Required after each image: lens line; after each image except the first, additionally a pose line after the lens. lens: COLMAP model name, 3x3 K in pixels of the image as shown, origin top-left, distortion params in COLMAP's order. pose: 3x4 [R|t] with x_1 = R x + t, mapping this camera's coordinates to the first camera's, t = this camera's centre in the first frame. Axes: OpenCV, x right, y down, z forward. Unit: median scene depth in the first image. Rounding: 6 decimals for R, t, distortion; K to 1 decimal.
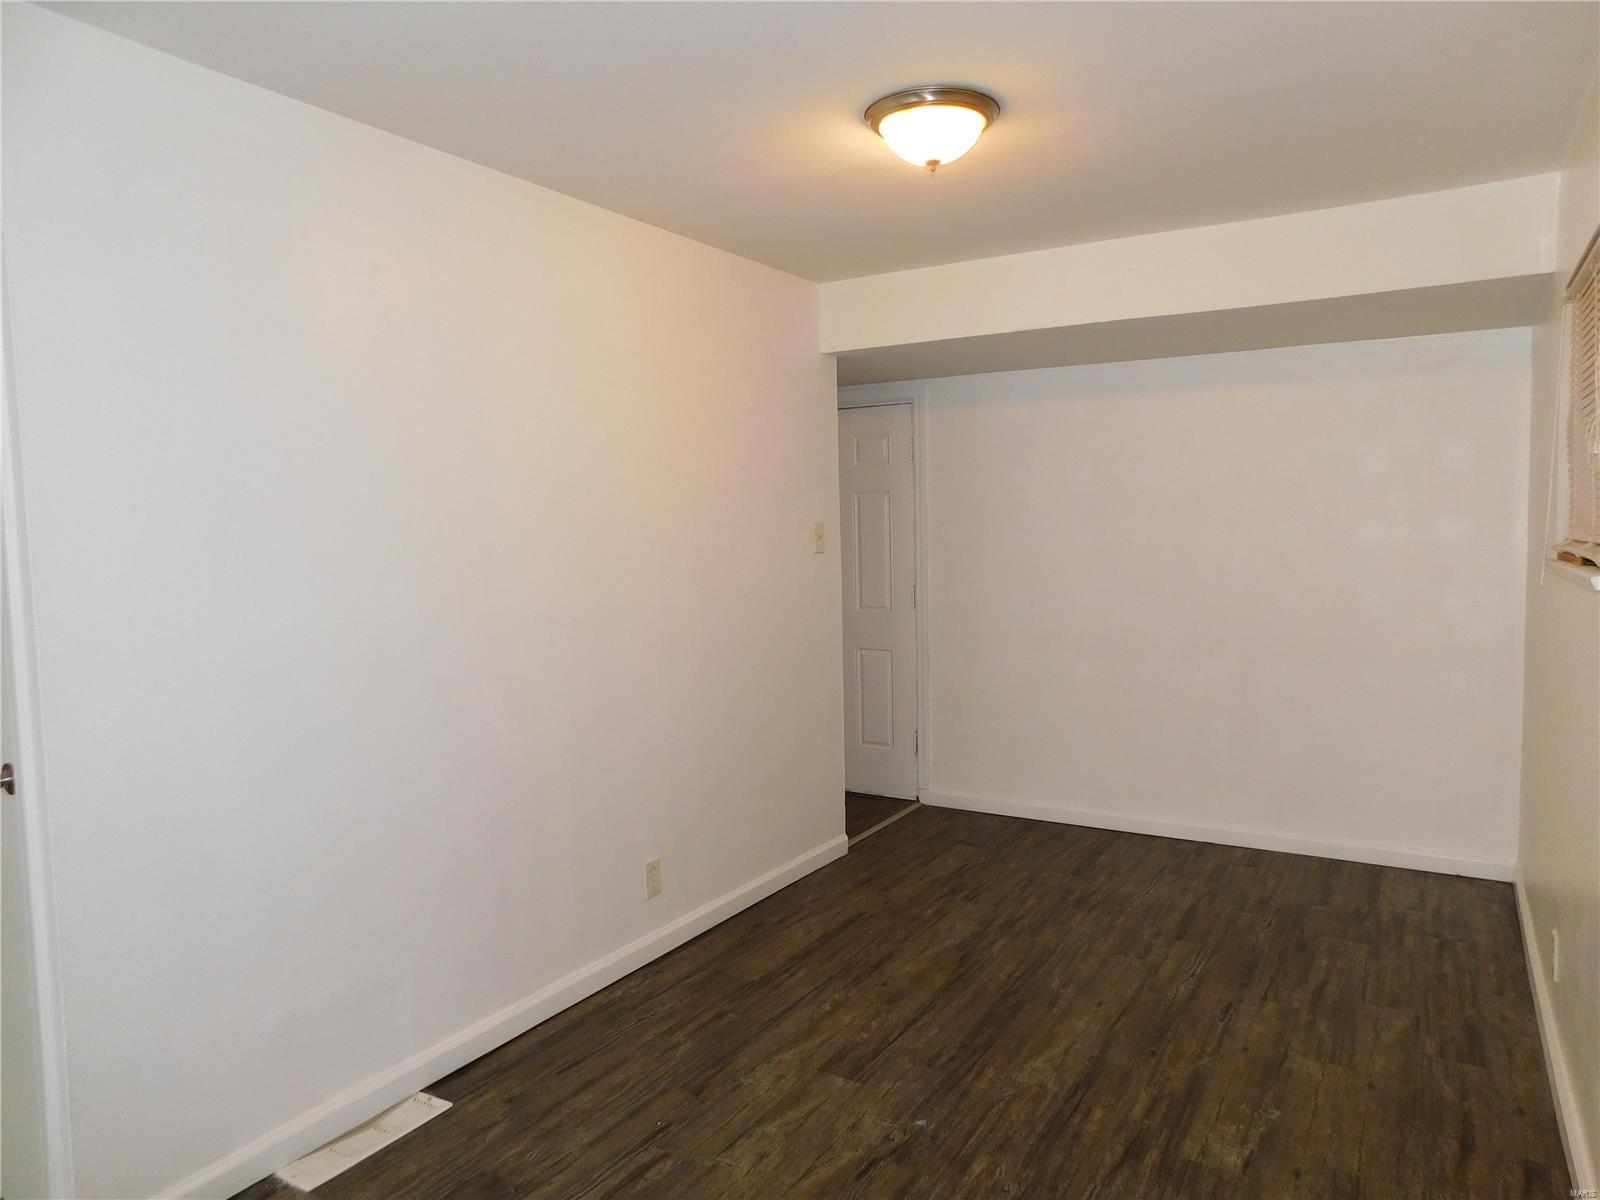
lens RADIAL K [[1070.9, 0, 800.0], [0, 1070.9, 600.0], [0, 0, 1]] dist [-0.003011, 0.000901]
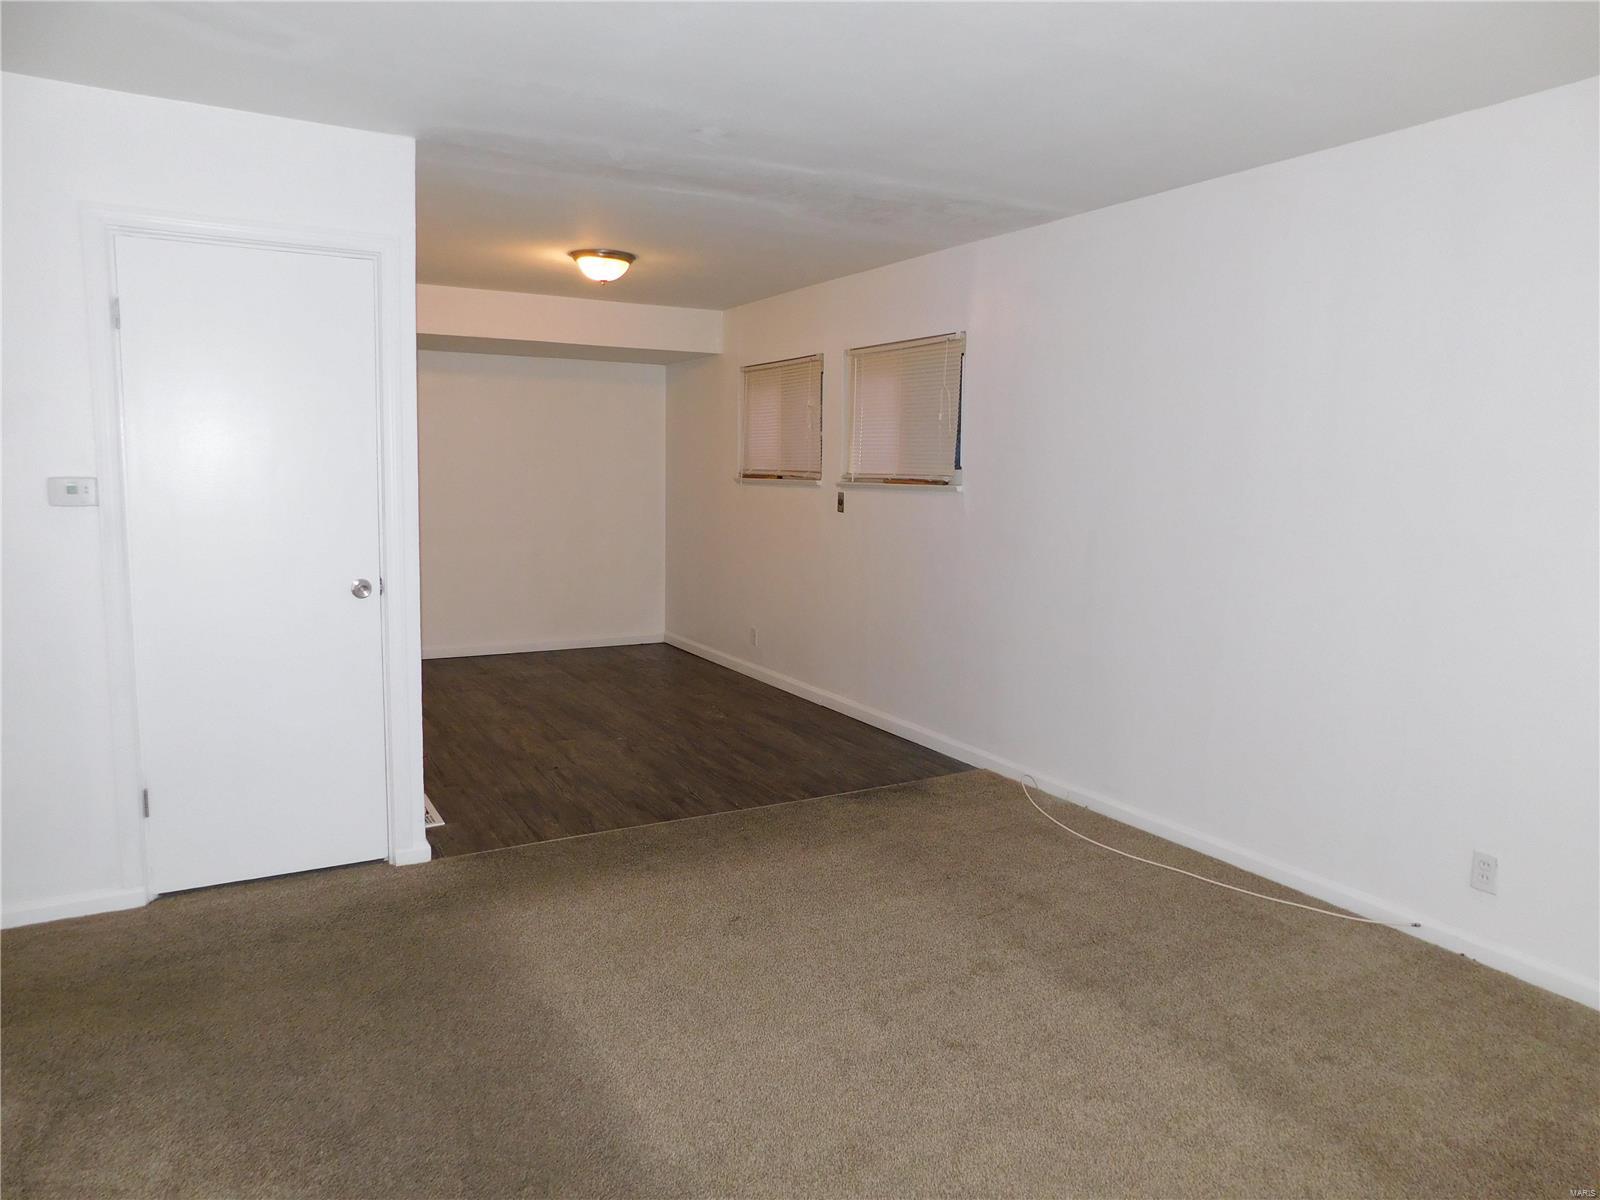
lens RADIAL K [[1070.9, 0, 800.0], [0, 1070.9, 600.0], [0, 0, 1]] dist [-0.003011, 0.000901]
pose [[0.491316, -0.094174, 0.865875, -1.544078], [0.029550, 0.995367, 0.091491, 0.022761], [-0.870480, -0.019365, 0.491823, -0.374884]]
